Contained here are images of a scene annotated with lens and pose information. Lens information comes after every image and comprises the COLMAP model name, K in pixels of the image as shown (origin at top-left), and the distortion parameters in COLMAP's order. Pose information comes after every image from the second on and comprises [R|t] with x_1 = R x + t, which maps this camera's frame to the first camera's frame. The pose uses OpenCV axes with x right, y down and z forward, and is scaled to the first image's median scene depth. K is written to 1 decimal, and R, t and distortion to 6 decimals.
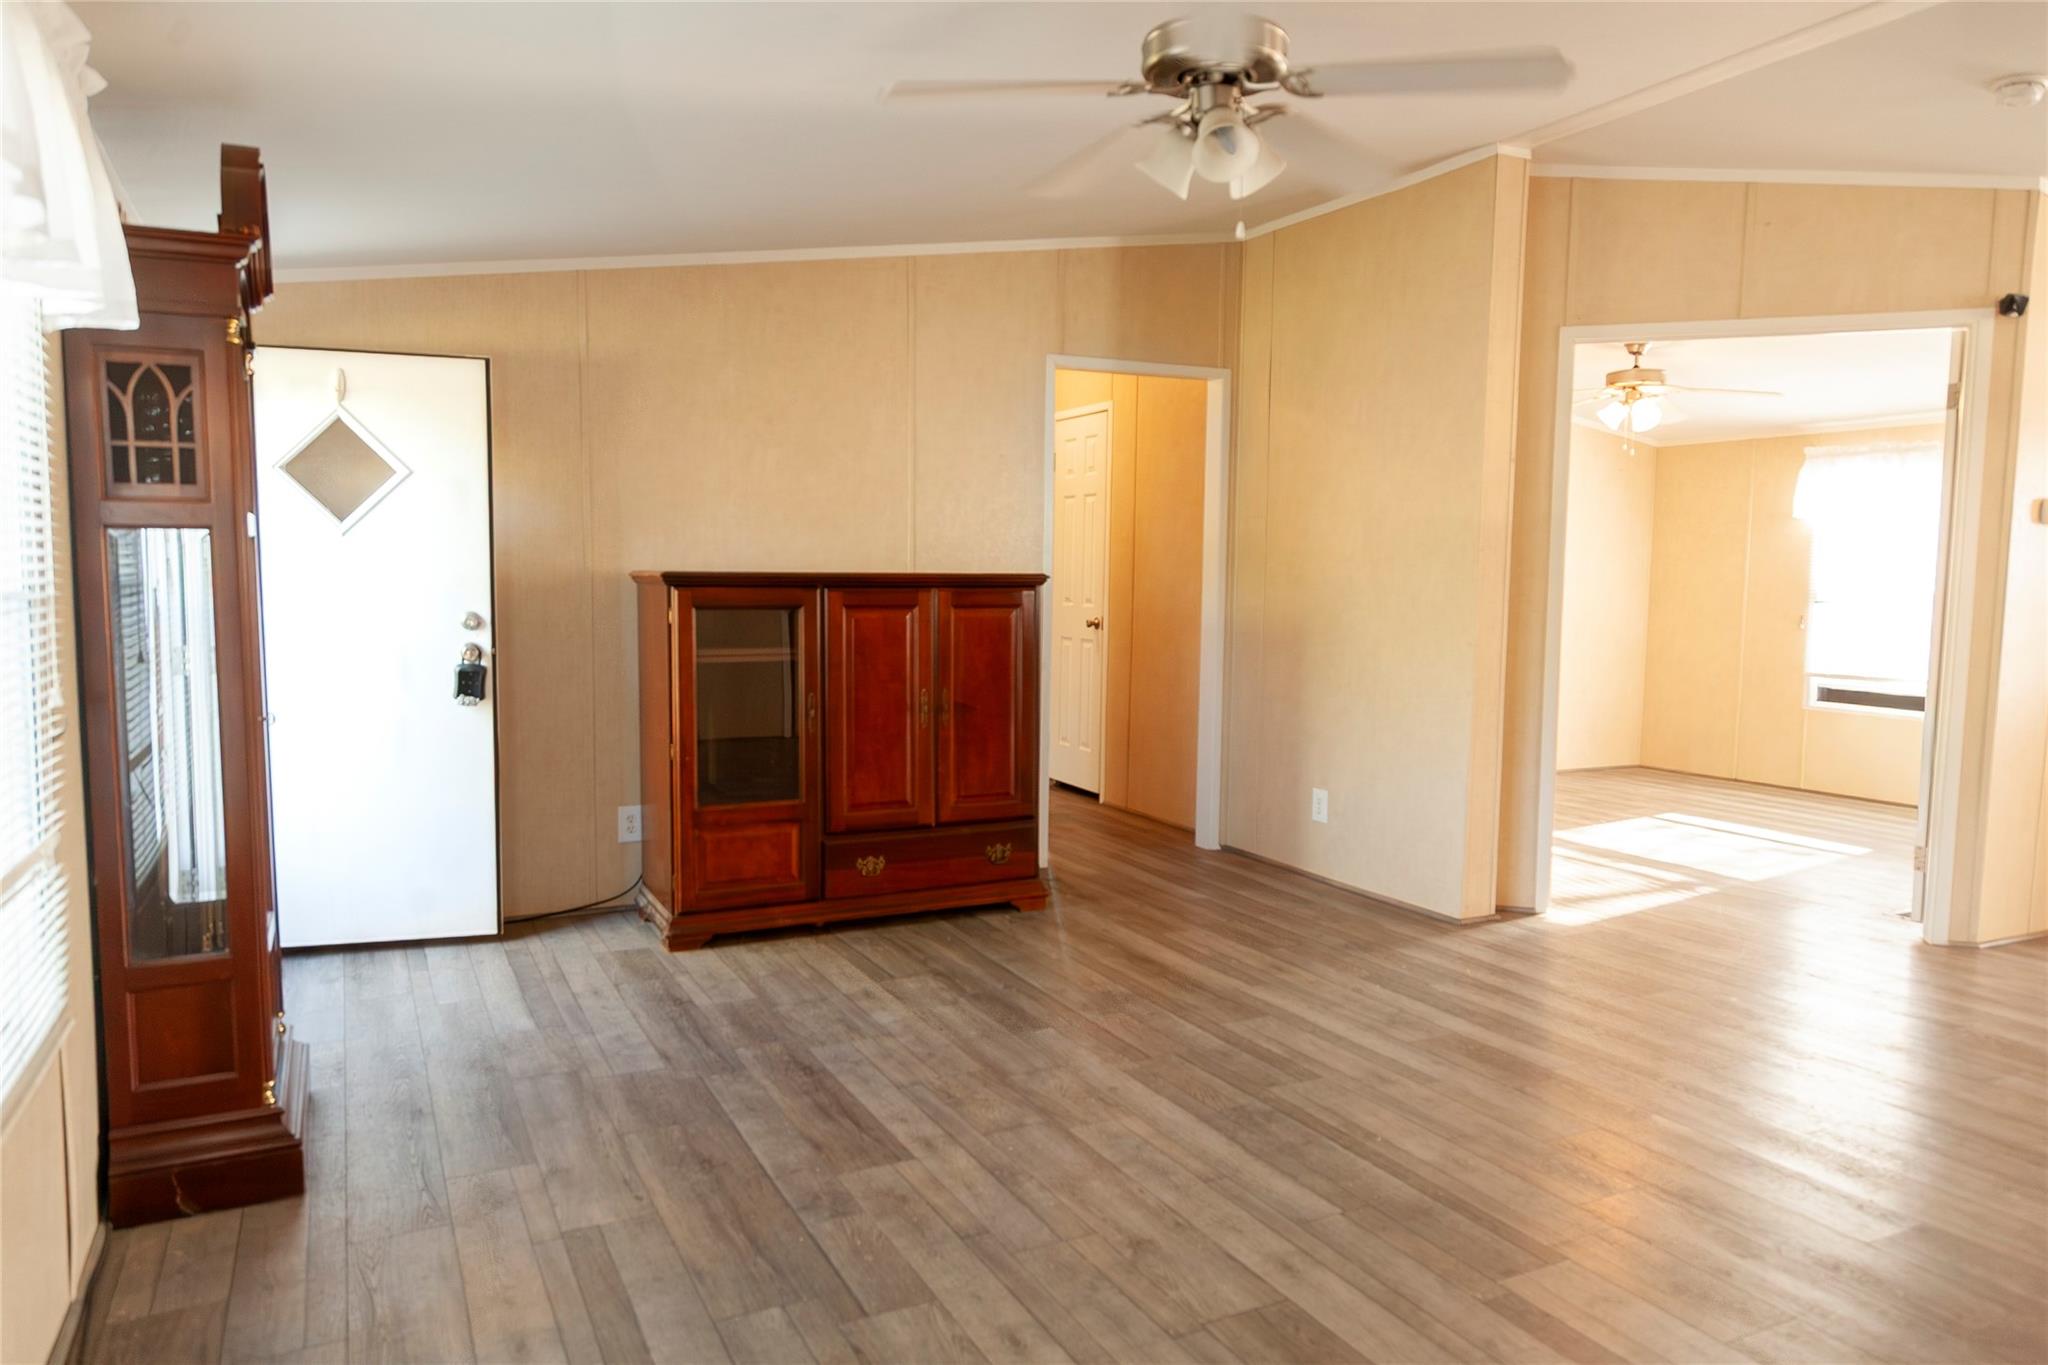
lens RADIAL K [[1391.0, 0, 1029.5], [0, 1391.0, 687.7], [0, 0, 1]] dist [-0.002811, -0.003590]
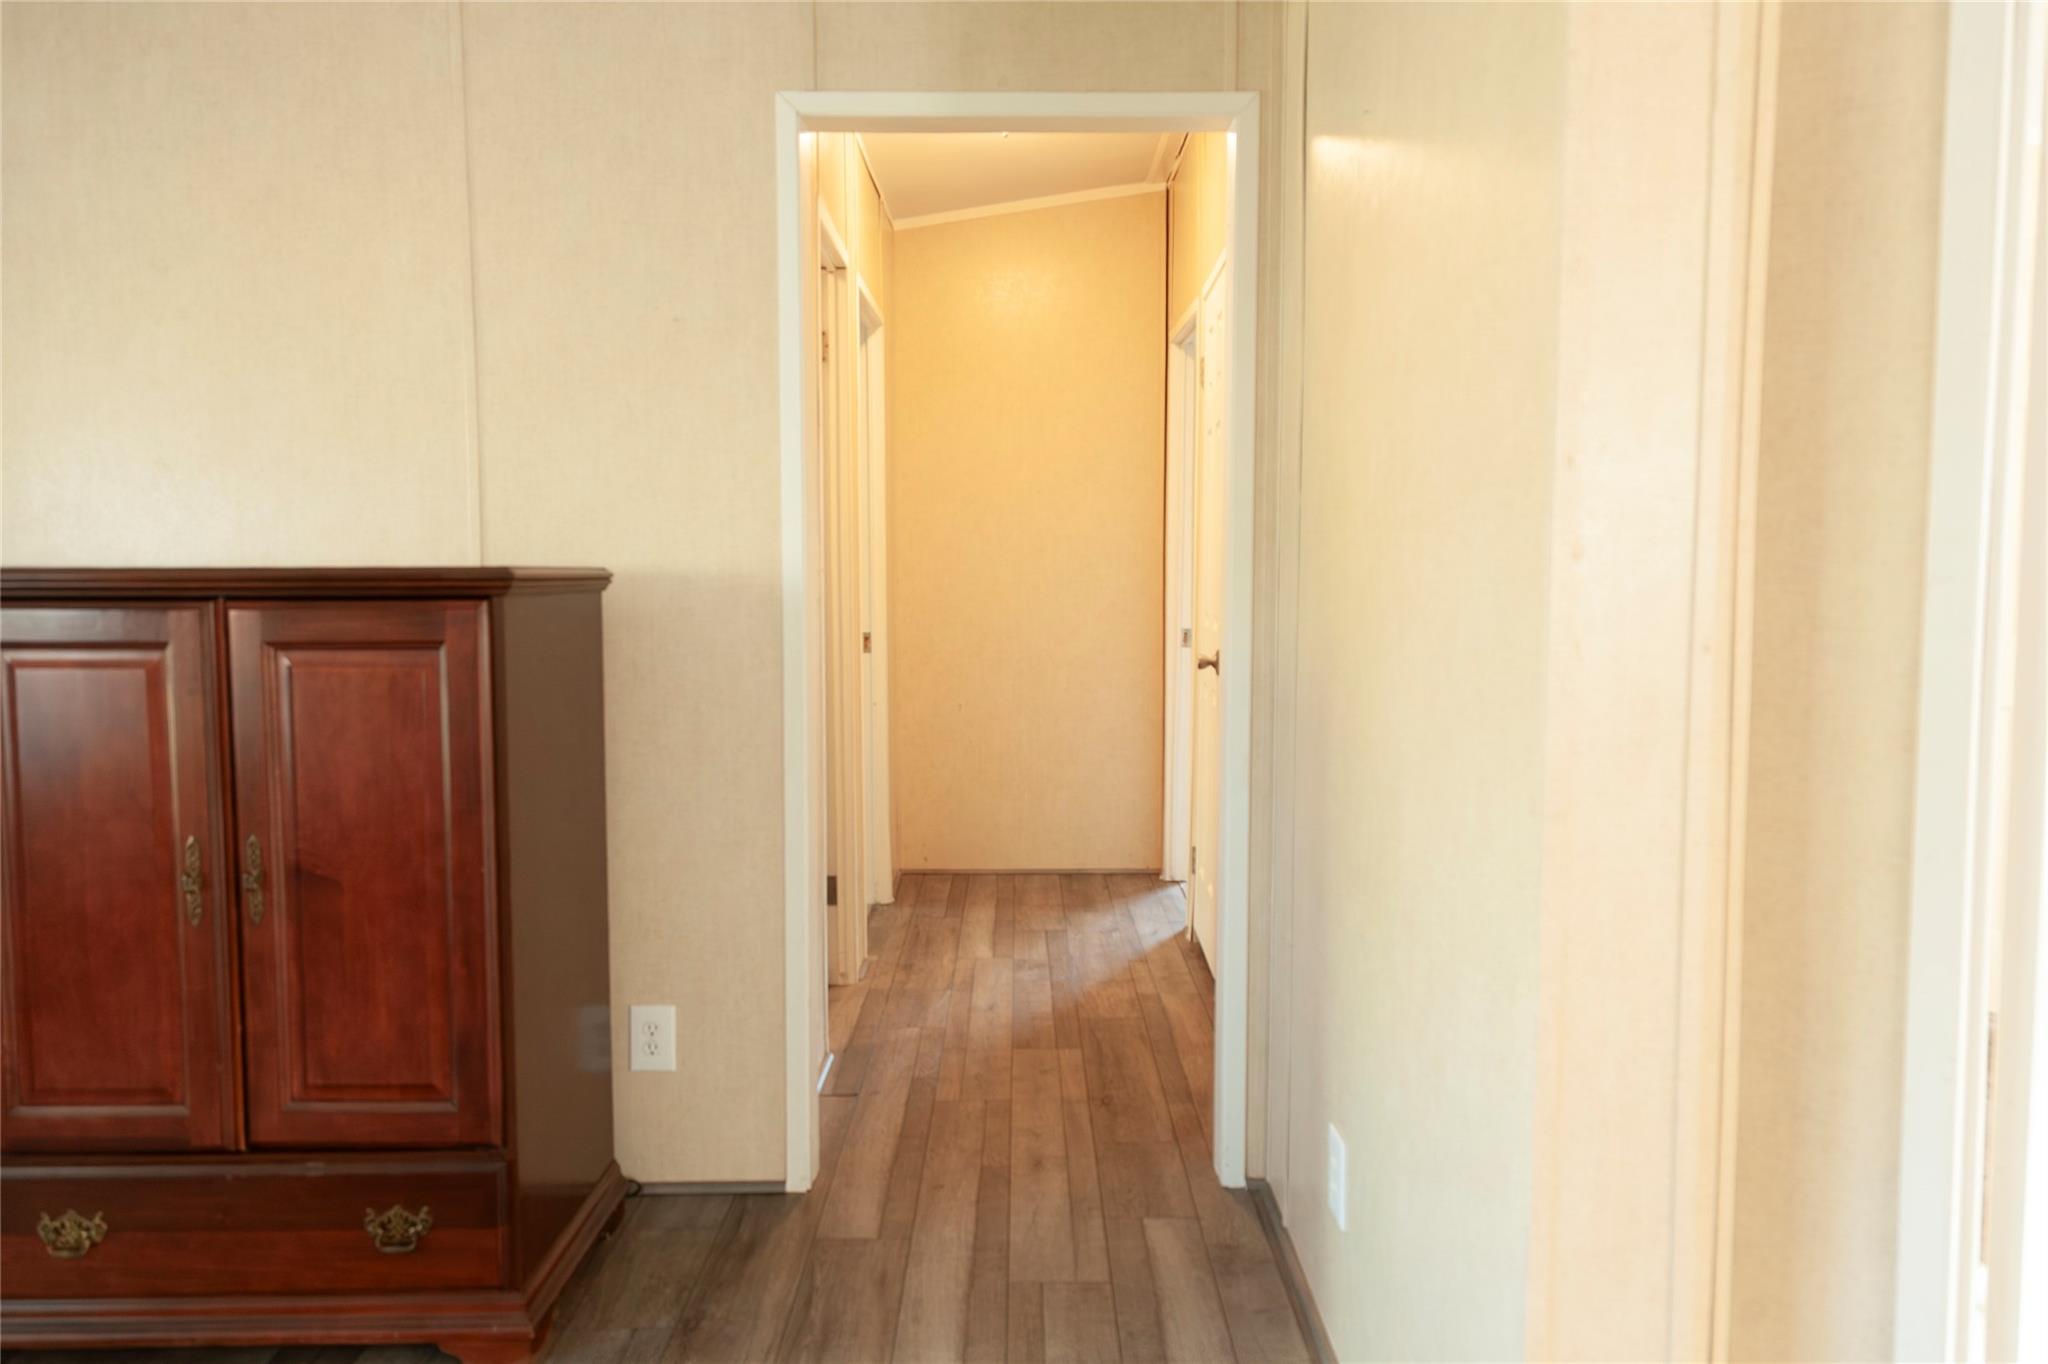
lens RADIAL K [[1480.3, 0, 1024.0], [0, 1480.3, 682.0], [0, 0, 1]] dist [-0.125861, 0.037239]
pose [[0.910645, 0.017654, -0.412813, 0.306676], [-0.023923, 0.999664, -0.010023, -0.044288], [0.412497, 0.019003, 0.910761, 0.640062]]
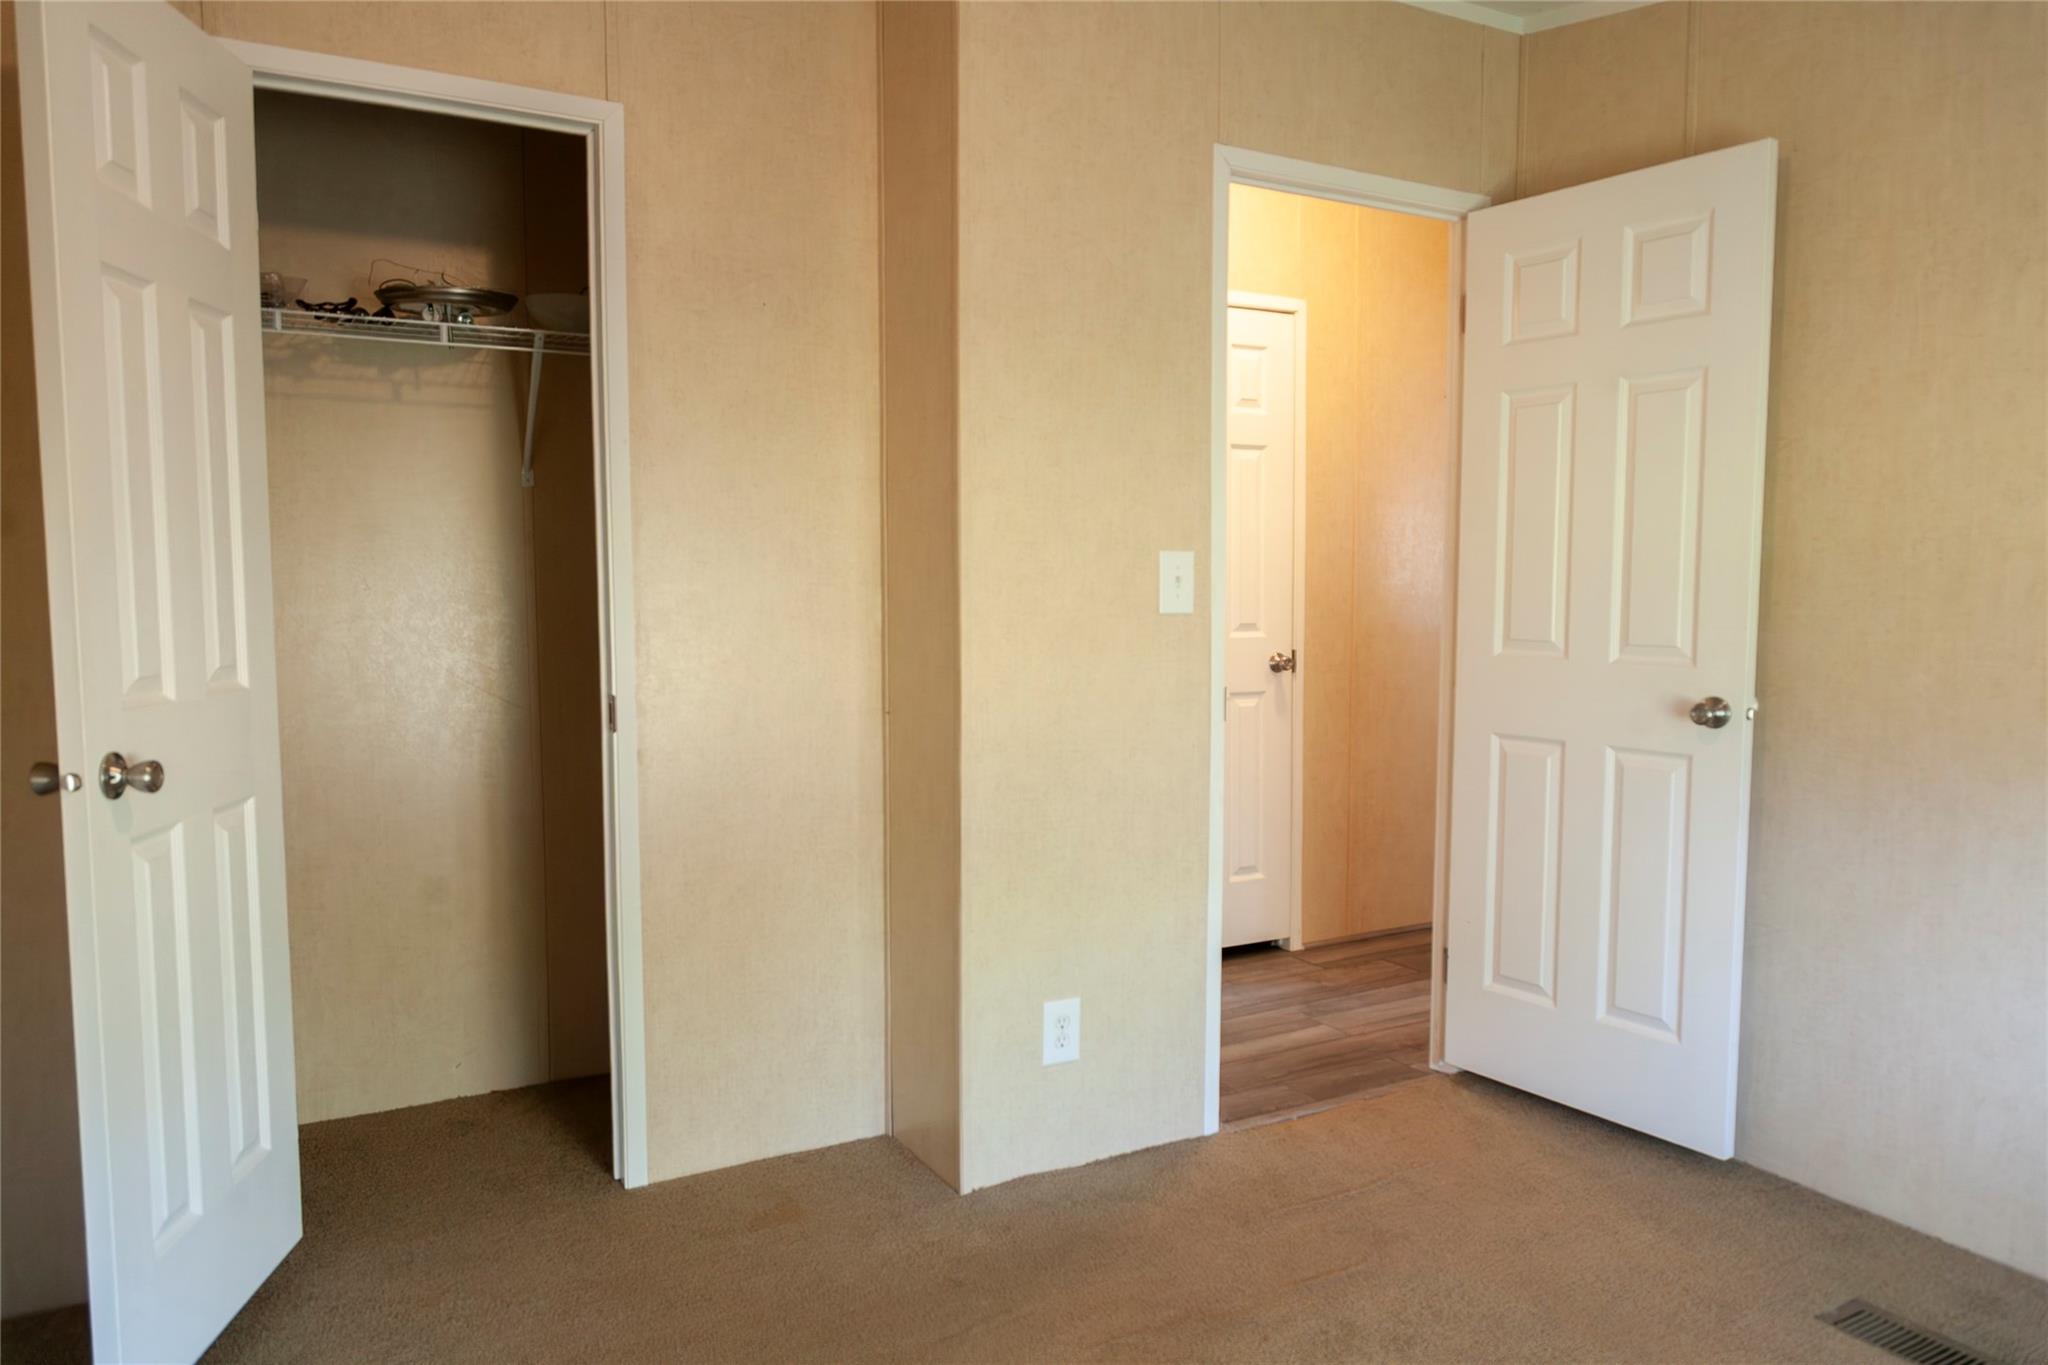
lens RADIAL K [[1480.3, 0, 1024.0], [0, 1480.3, 682.5], [0, 0, 1]] dist [-0.125861, 0.037239]
pose [[-0.099430, -0.097749, 0.990232, -0.812801], [0.077500, 0.991379, 0.105645, -0.161252], [-0.992022, 0.087247, -0.090998, 1.658856]]
